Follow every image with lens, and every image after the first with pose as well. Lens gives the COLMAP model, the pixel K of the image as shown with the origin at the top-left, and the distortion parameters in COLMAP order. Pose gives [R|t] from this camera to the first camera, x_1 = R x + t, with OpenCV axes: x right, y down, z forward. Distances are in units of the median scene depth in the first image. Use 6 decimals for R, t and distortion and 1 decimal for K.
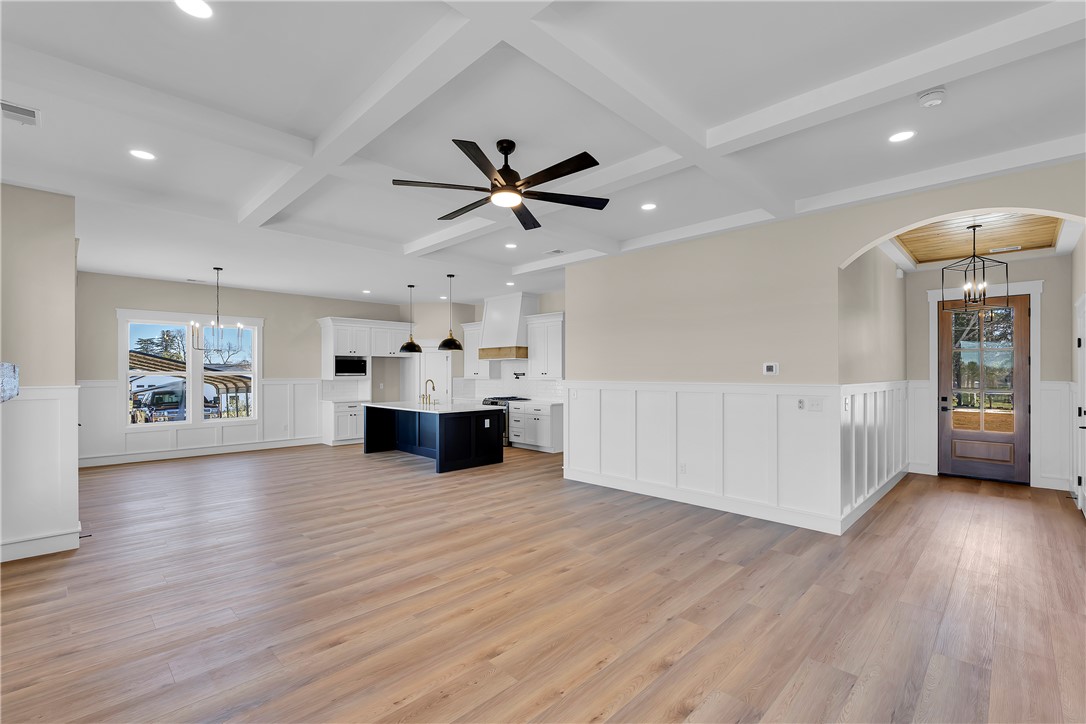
lens RADIAL K [[480.4, 0, 543.4], [0, 480.4, 371.3], [0, 0, 1]] dist [-0.005851, -0.001047]
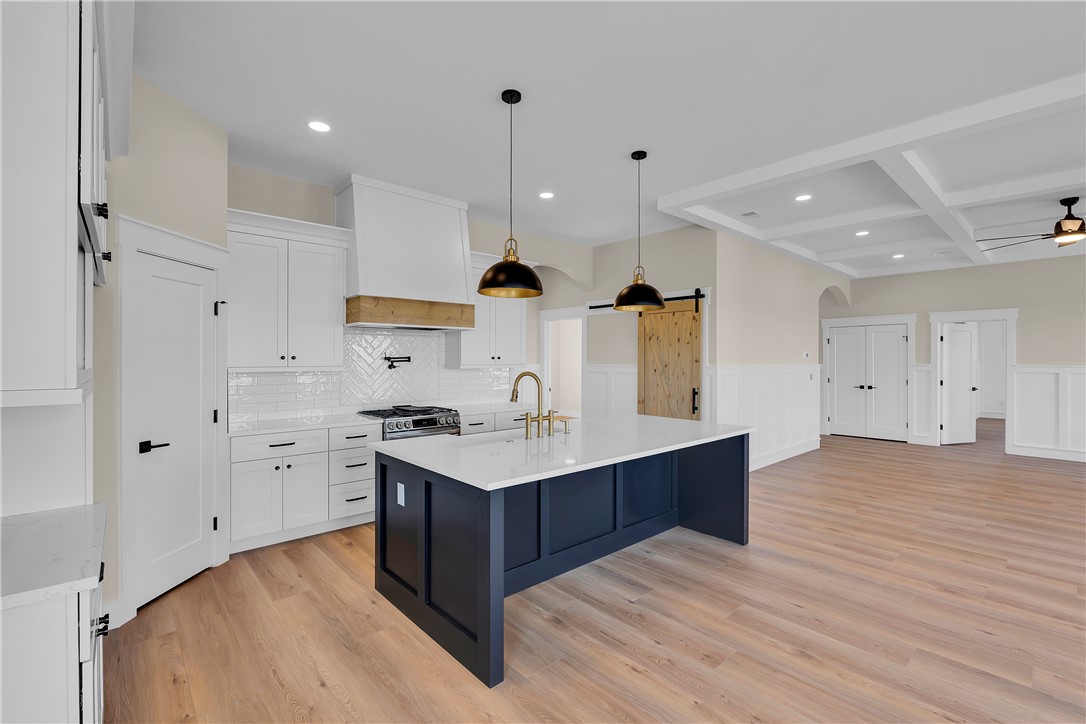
lens RADIAL K [[480.4, 0, 532.7], [0, 480.4, 357.9], [0, 0, 1]] dist [-0.005851, -0.001047]
pose [[0.057691, 0.009757, 0.998287, -0.540990], [-0.000797, 0.999952, -0.009727, 0.009318], [-0.998334, -0.000235, 0.057696, 0.858545]]
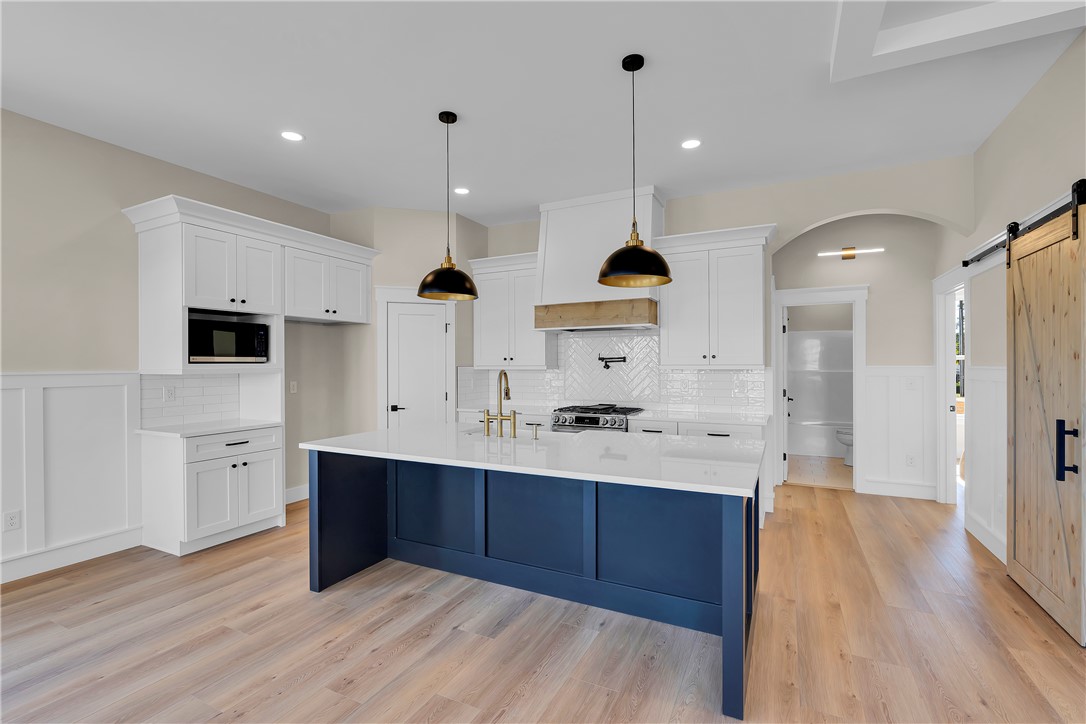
lens RADIAL K [[480.4, 0, 538.0], [0, 480.4, 362.3], [0, 0, 1]] dist [-0.005851, -0.001047]
pose [[0.947563, -0.003477, 0.319552, -0.293142], [0.003257, 0.999994, 0.001221, 0.008854], [-0.319554, -0.000116, 0.947568, 0.560545]]
